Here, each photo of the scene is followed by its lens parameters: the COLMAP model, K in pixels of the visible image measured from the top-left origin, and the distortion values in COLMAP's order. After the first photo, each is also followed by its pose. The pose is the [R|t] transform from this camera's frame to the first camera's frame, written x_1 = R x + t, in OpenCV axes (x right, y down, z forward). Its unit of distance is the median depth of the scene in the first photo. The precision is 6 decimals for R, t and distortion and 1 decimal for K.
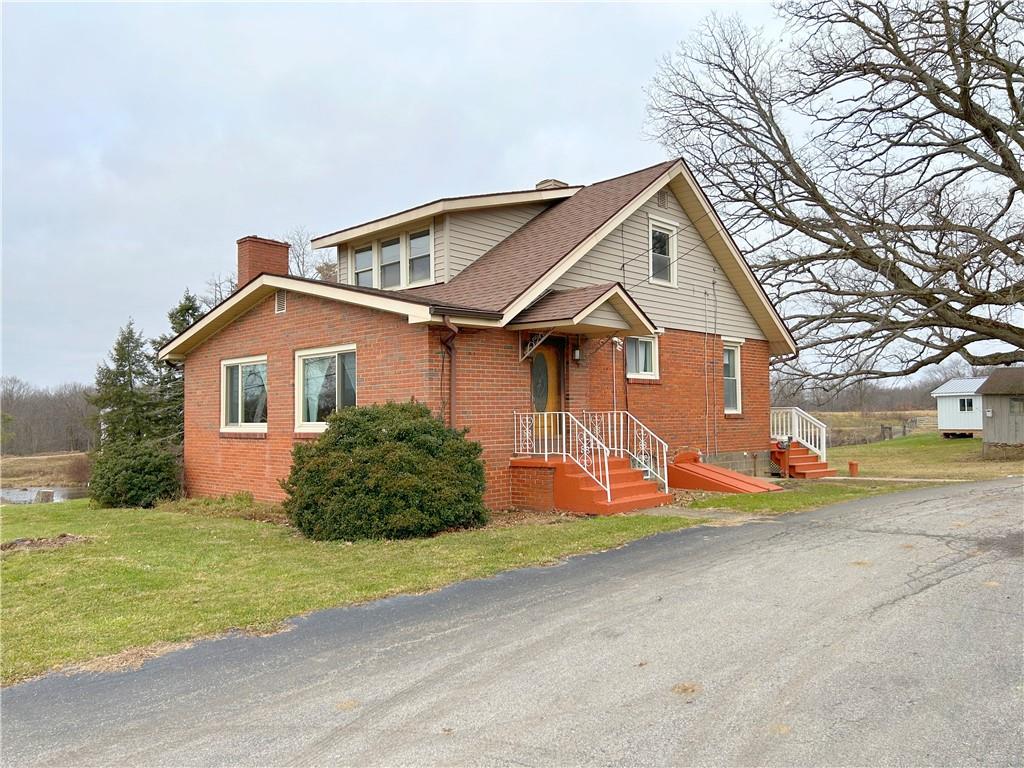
lens RADIAL K [[776.7, 0, 508.0], [0, 776.7, 383.8], [0, 0, 1]] dist [0.051684, -0.066856]
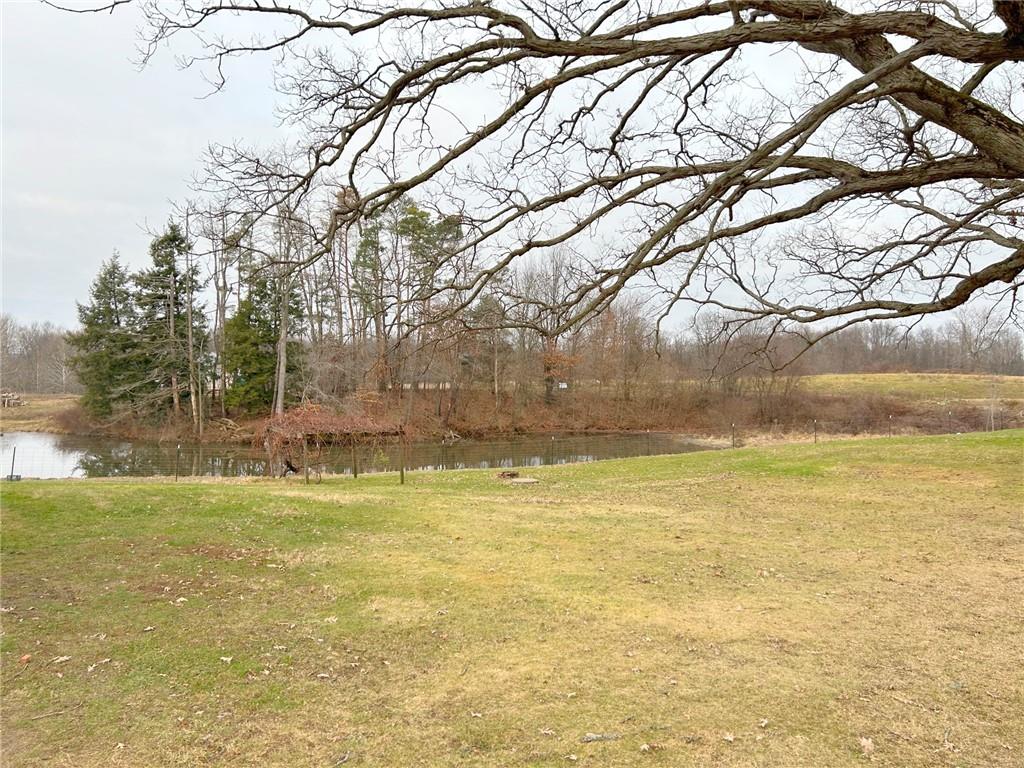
lens RADIAL K [[776.7, 0, 516.0], [0, 776.7, 383.3], [0, 0, 1]] dist [0.051684, -0.066856]
pose [[0.973155, 0.029492, -0.228255, 0.172263], [-0.015242, 0.997837, 0.063942, 0.003032], [0.229647, -0.058747, 0.971499, 0.232038]]
